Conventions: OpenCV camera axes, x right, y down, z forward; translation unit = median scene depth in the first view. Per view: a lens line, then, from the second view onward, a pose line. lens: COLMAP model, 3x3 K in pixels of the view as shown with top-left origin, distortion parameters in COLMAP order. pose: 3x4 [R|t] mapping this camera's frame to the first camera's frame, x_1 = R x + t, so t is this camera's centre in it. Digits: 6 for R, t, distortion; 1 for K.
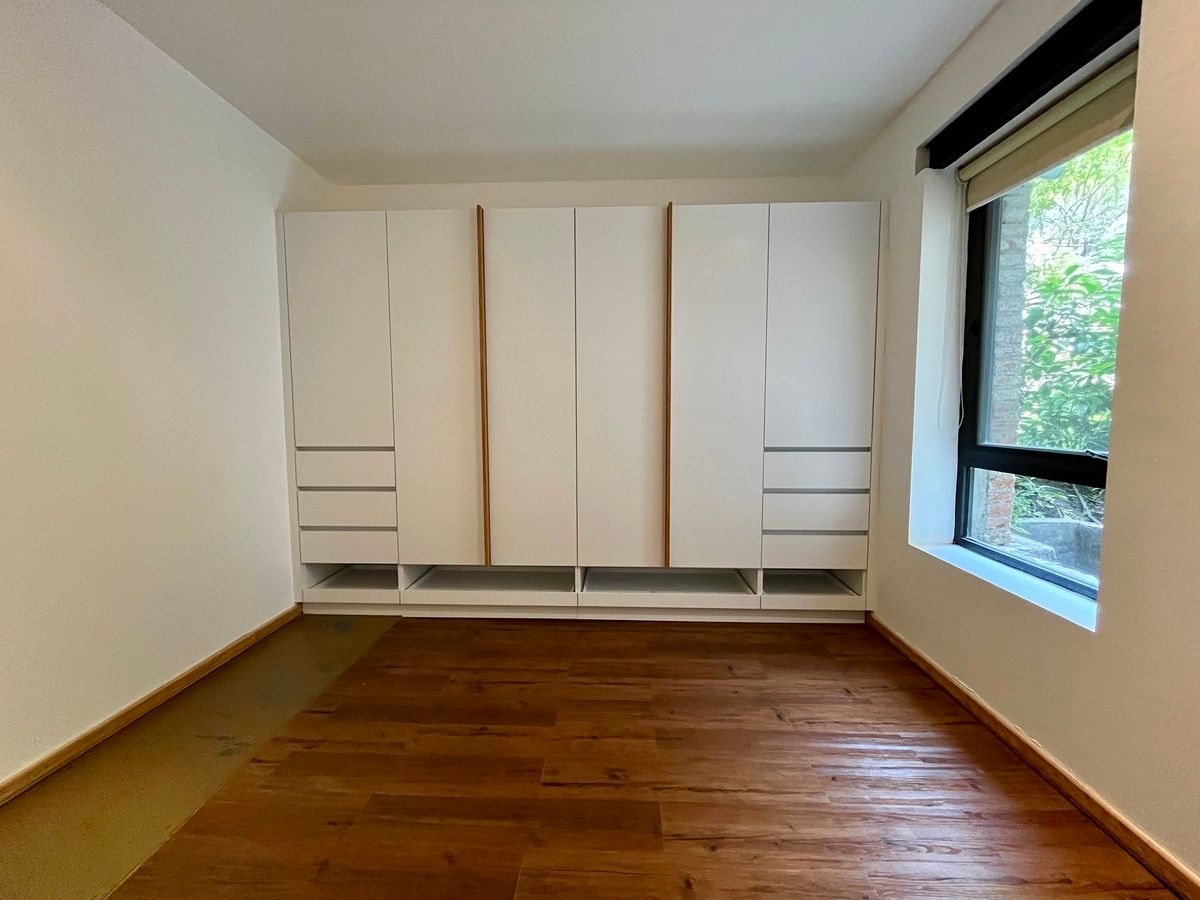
lens RADIAL K [[487.2, 0, 599.8], [0, 487.2, 448.8], [0, 0, 1]] dist [-0.000032, -0.000650]
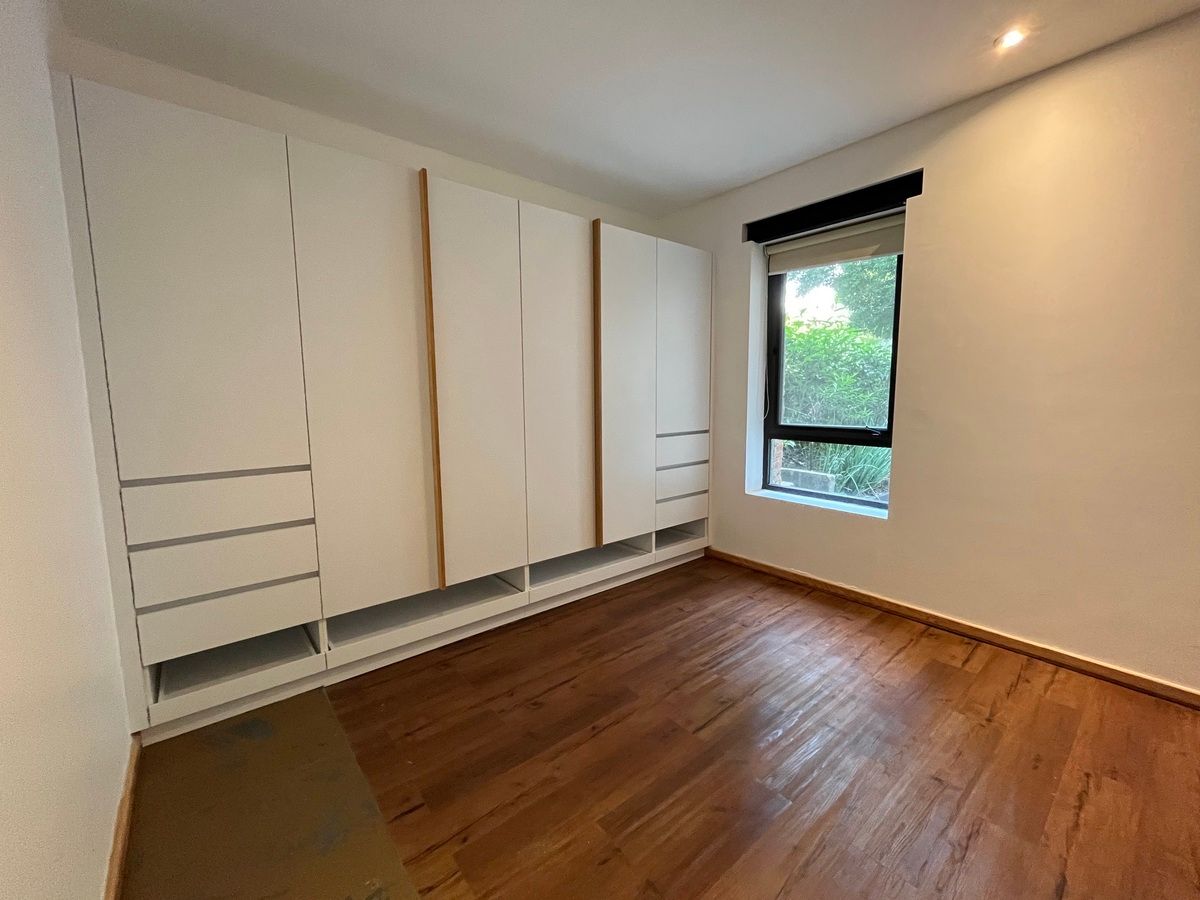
lens RADIAL K [[487.2, 0, 599.7], [0, 487.2, 447.3], [0, 0, 1]] dist [-0.000032, -0.000650]
pose [[0.745612, -0.079003, 0.661681, -0.642087], [0.059080, 0.996874, 0.052450, -0.047071], [-0.663756, -0.000015, 0.747949, 0.172424]]
